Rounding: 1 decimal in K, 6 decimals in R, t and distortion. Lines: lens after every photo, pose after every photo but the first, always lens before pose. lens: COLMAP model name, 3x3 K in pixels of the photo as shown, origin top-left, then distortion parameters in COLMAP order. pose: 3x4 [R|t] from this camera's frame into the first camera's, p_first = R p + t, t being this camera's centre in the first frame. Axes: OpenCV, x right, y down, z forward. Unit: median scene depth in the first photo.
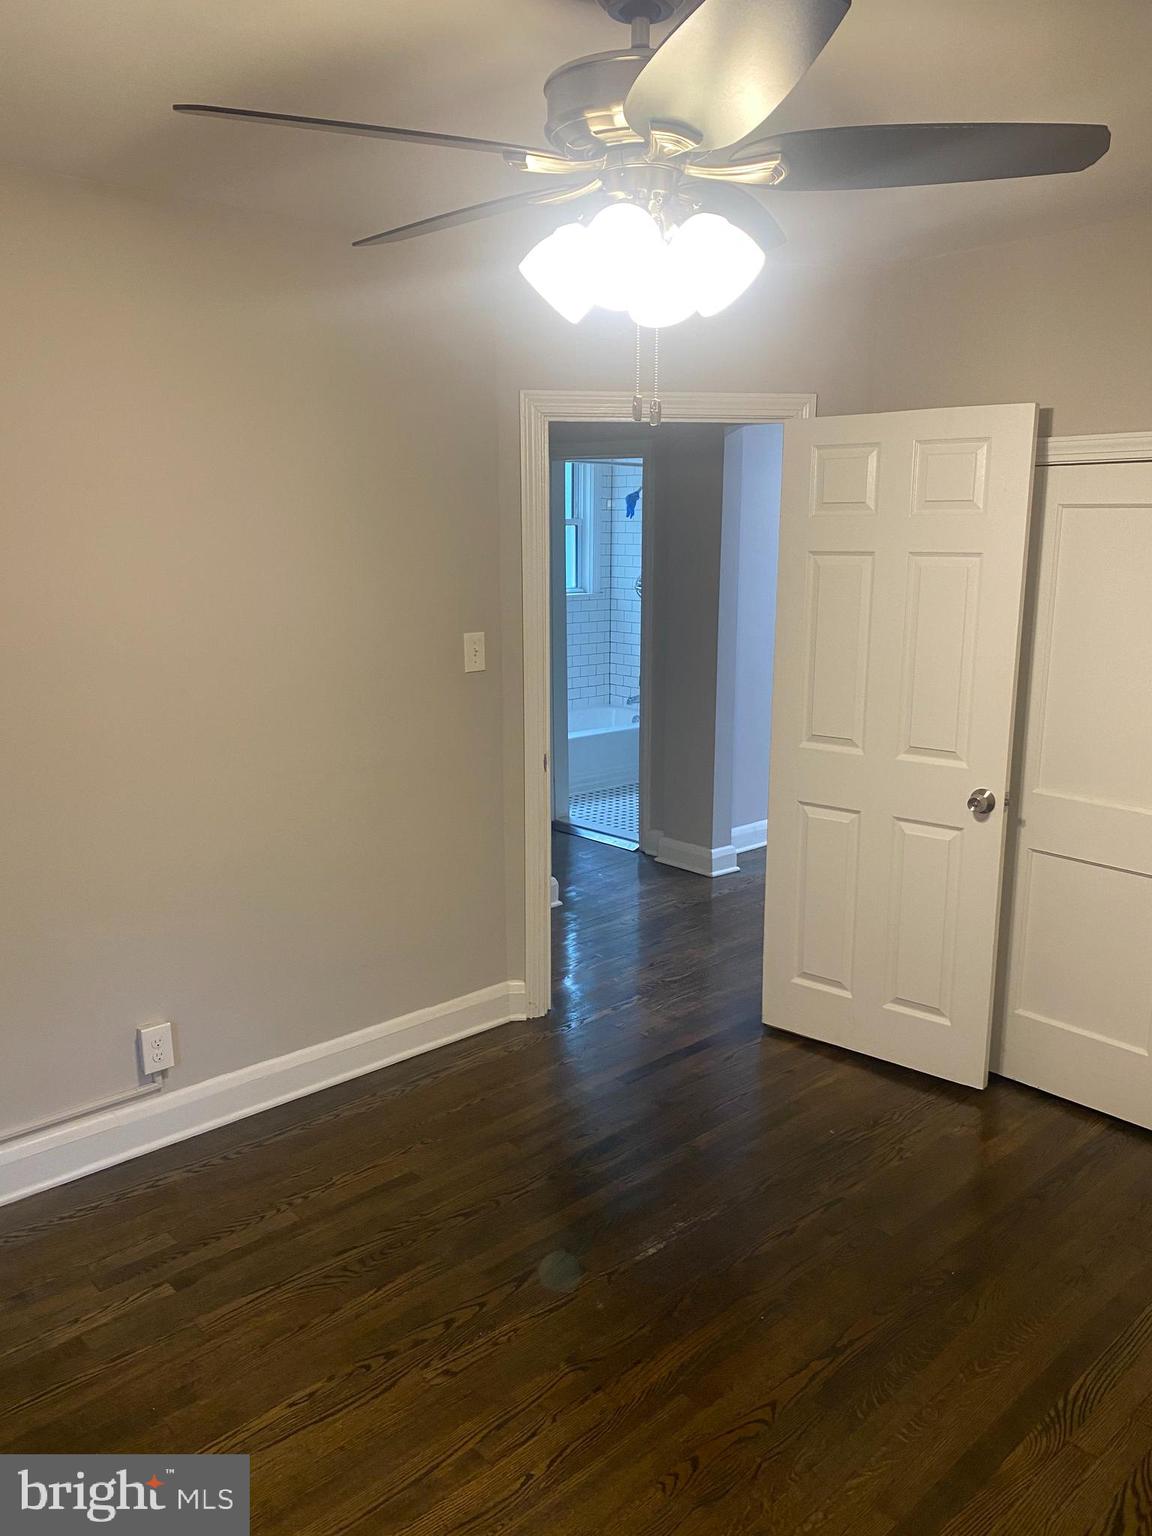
lens RADIAL K [[1173.8, 0, 576.0], [0, 1173.8, 768.0], [0, 0, 1]] dist [0.093145, -0.129173]
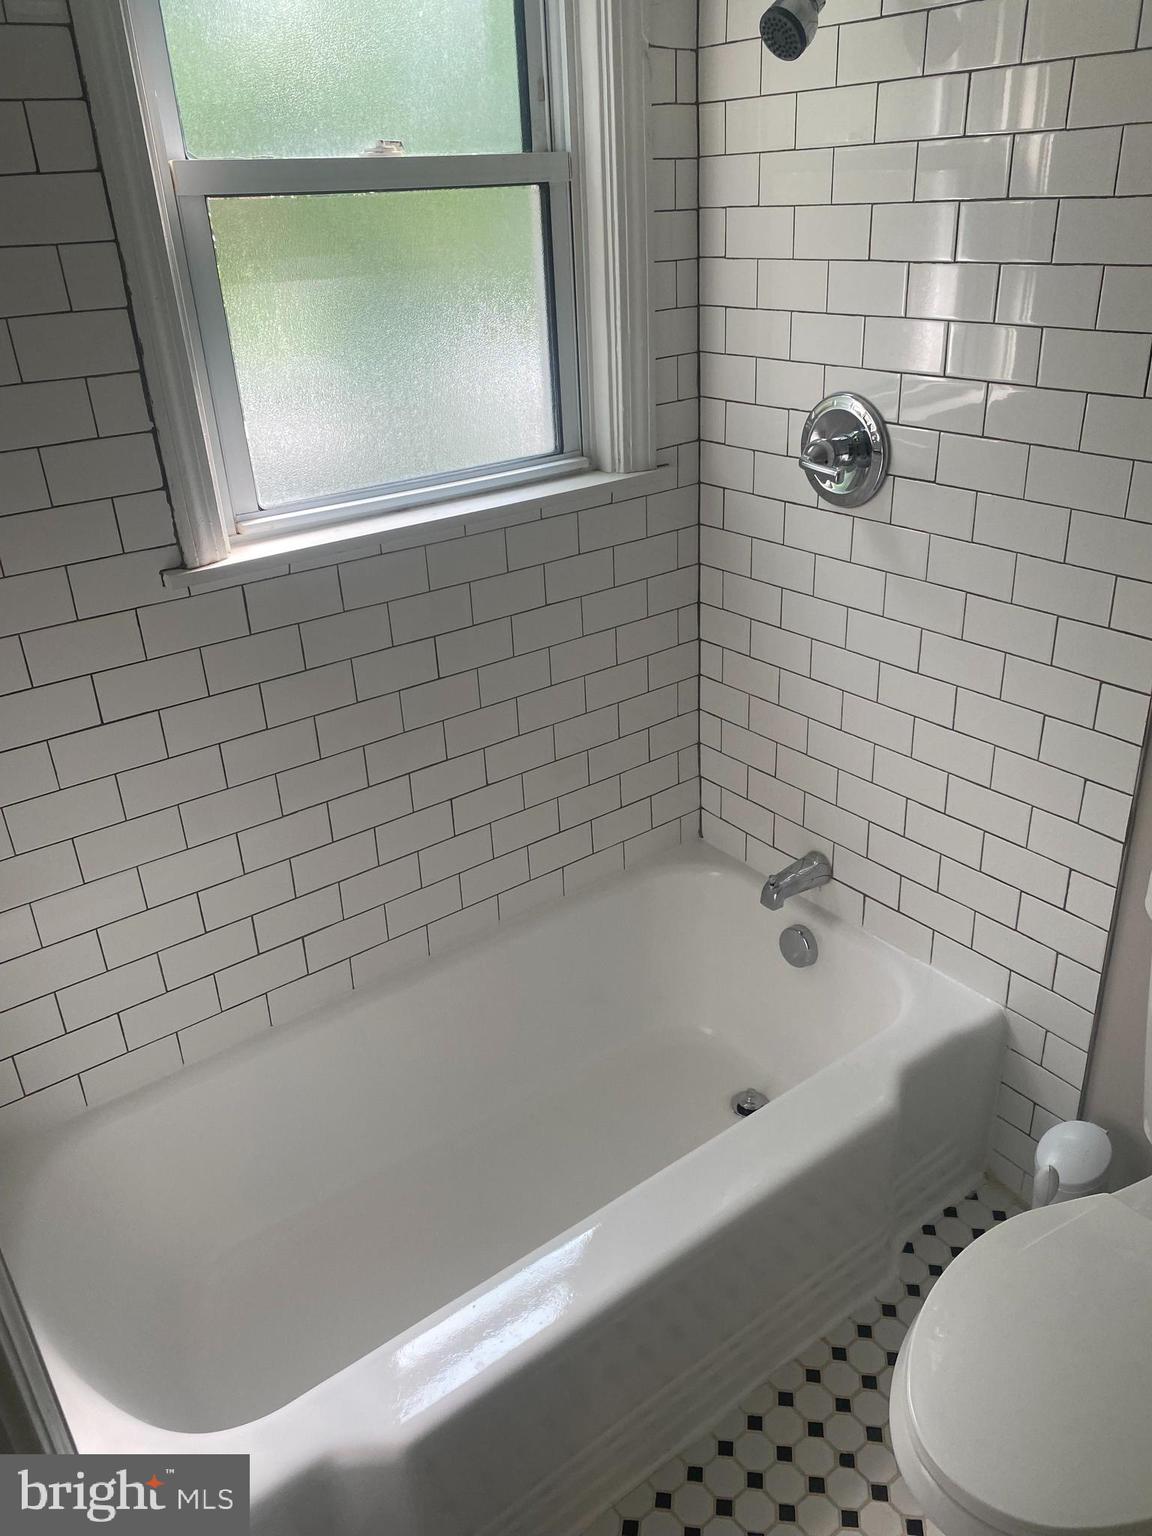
lens RADIAL K [[1183.2, 0, 576.7], [0, 1183.2, 755.7], [0, 0, 1]] dist [0.012758, -0.000300]
pose [[0.994578, -0.005192, -0.103860, 0.029753], [0.029735, 0.971250, 0.236197, -0.149390], [0.099648, -0.238004, 0.966139, 0.738537]]
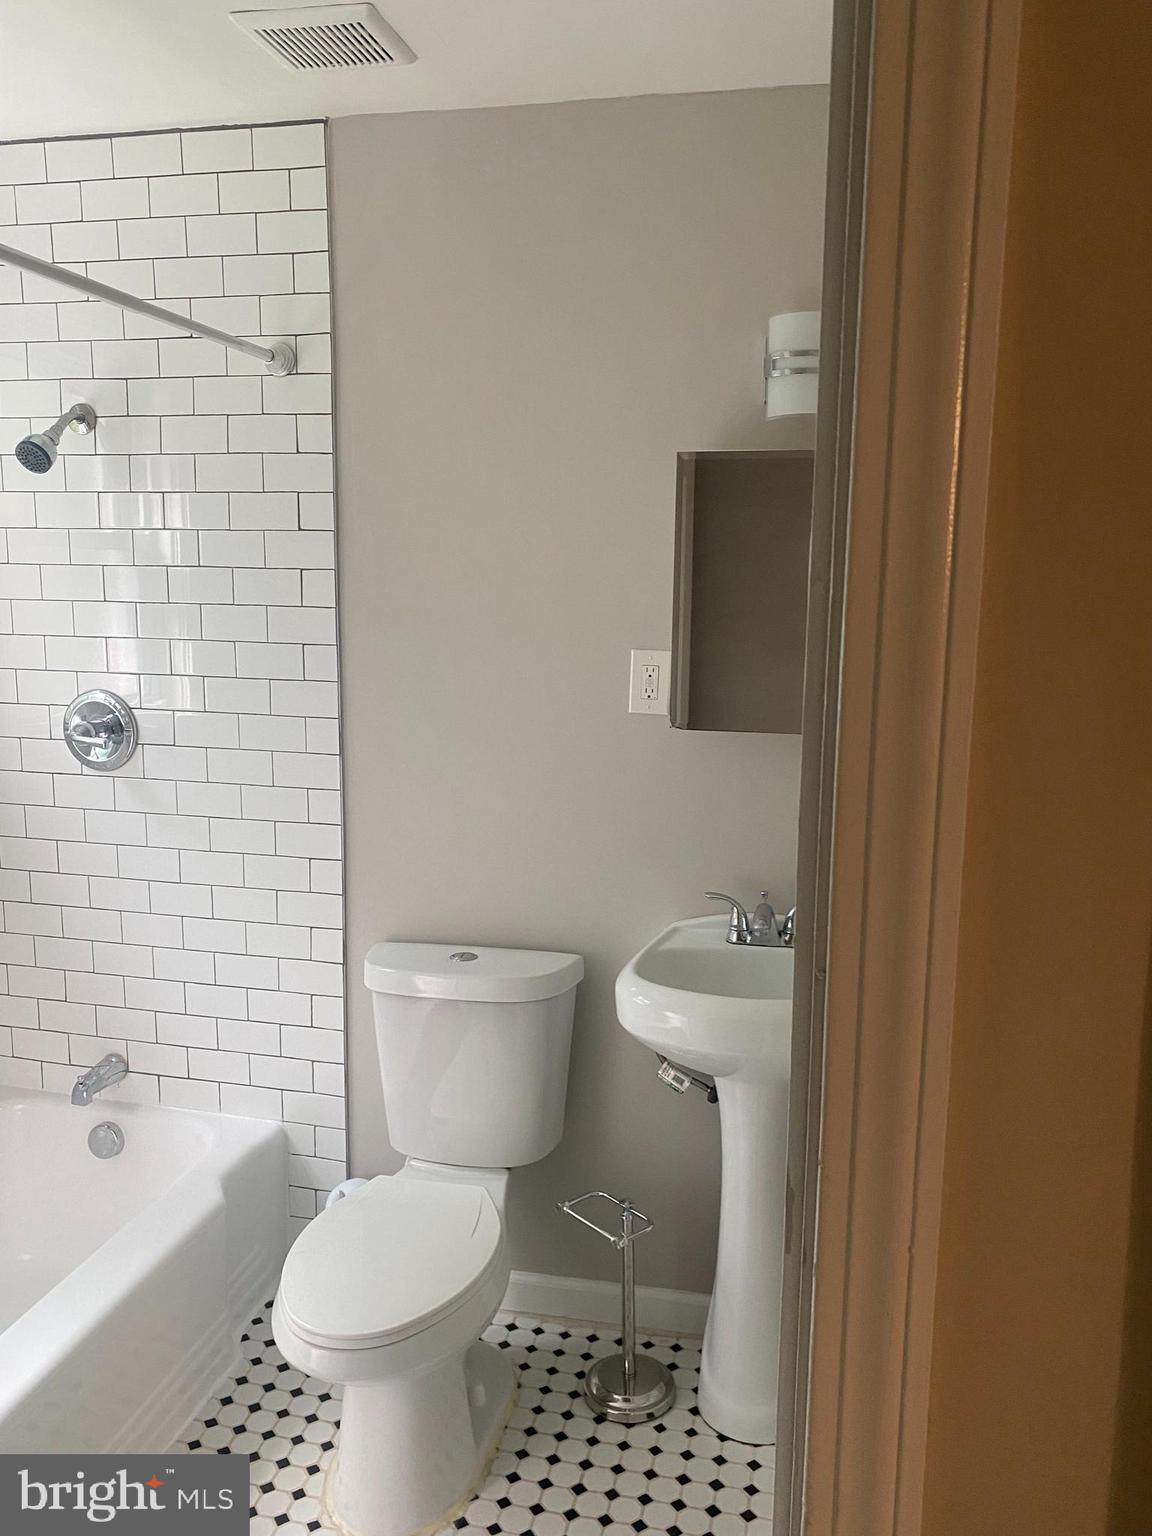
lens RADIAL K [[1203.2, 0, 571.8], [0, 1203.2, 774.4], [0, 0, 1]] dist [0.044260, -0.030778]
pose [[0.827995, -0.093516, 0.552883, -0.017063], [0.109428, 0.993986, 0.004246, -0.127277], [-0.549955, 0.056985, 0.833248, 0.644519]]
